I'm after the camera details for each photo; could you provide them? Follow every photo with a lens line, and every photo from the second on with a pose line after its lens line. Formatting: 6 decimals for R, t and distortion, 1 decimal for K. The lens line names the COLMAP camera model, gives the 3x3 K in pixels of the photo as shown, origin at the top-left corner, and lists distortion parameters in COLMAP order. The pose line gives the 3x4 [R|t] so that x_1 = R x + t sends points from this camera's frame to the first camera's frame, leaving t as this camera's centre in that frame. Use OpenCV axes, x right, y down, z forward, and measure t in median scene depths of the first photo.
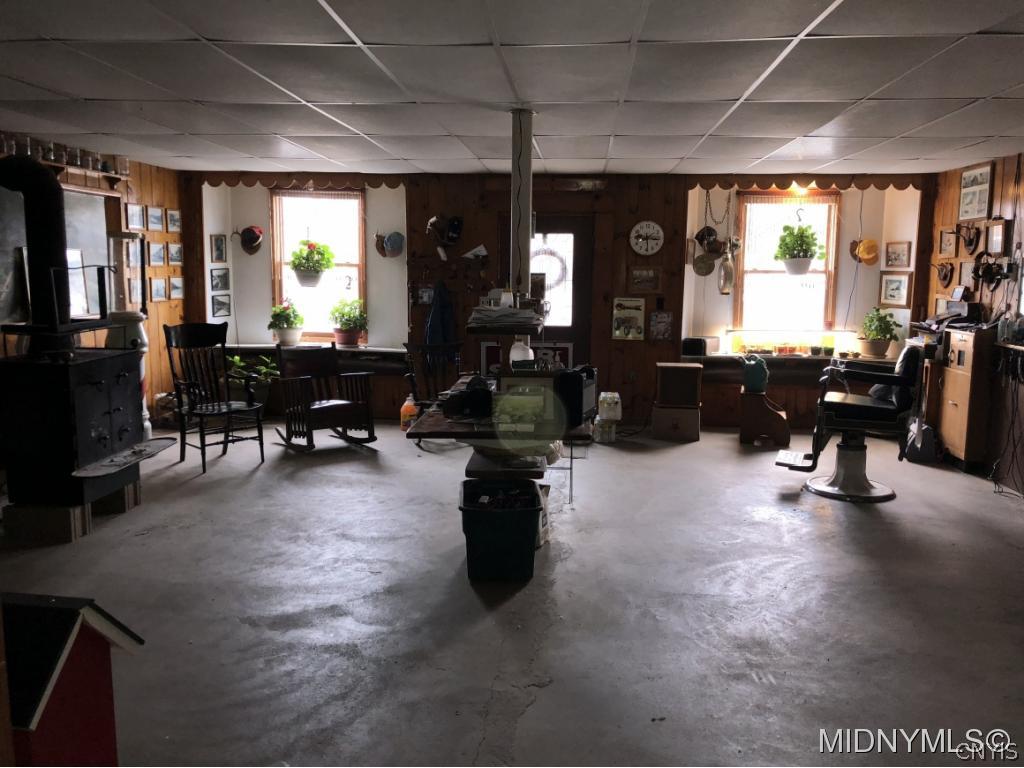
lens RADIAL K [[840.3, 0, 512.0], [0, 840.3, 384.0], [0, 0, 1]] dist [0.085285, -0.003515]
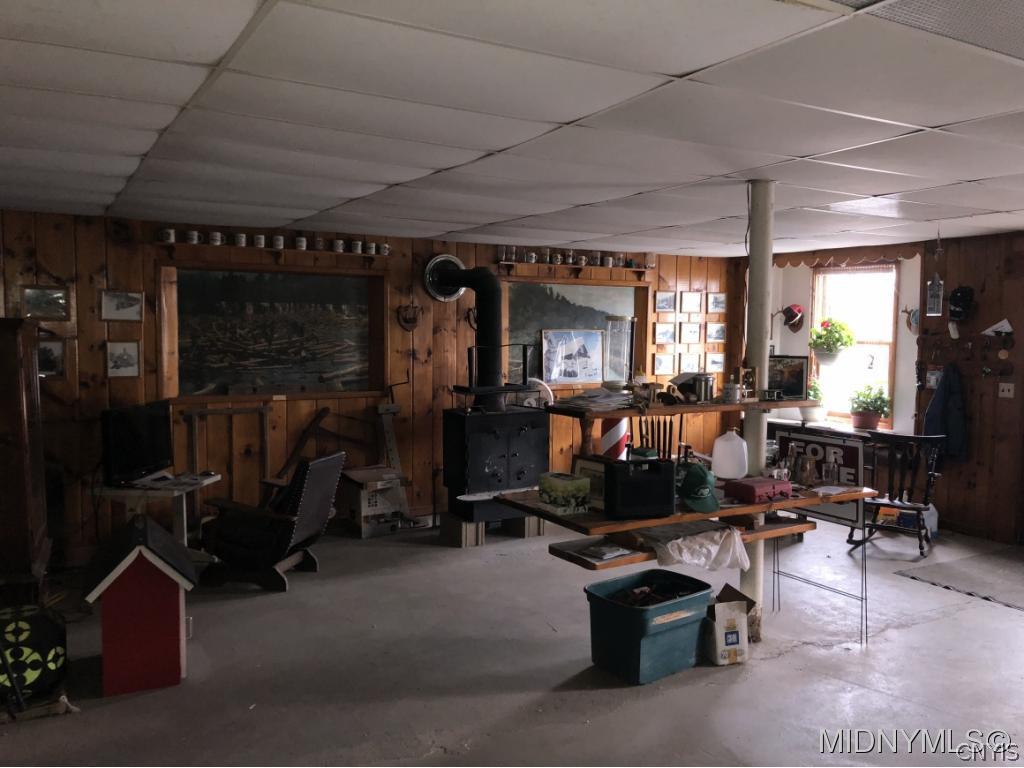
lens RADIAL K [[824.1, 0, 512.0], [0, 824.1, 384.0], [0, 0, 1]] dist [0.072580, 0.002895]
pose [[0.592228, 0.054592, -0.803919, 0.331296], [-0.118403, 0.992768, -0.019809, -0.032241], [0.797024, 0.106918, 0.594409, 0.151510]]
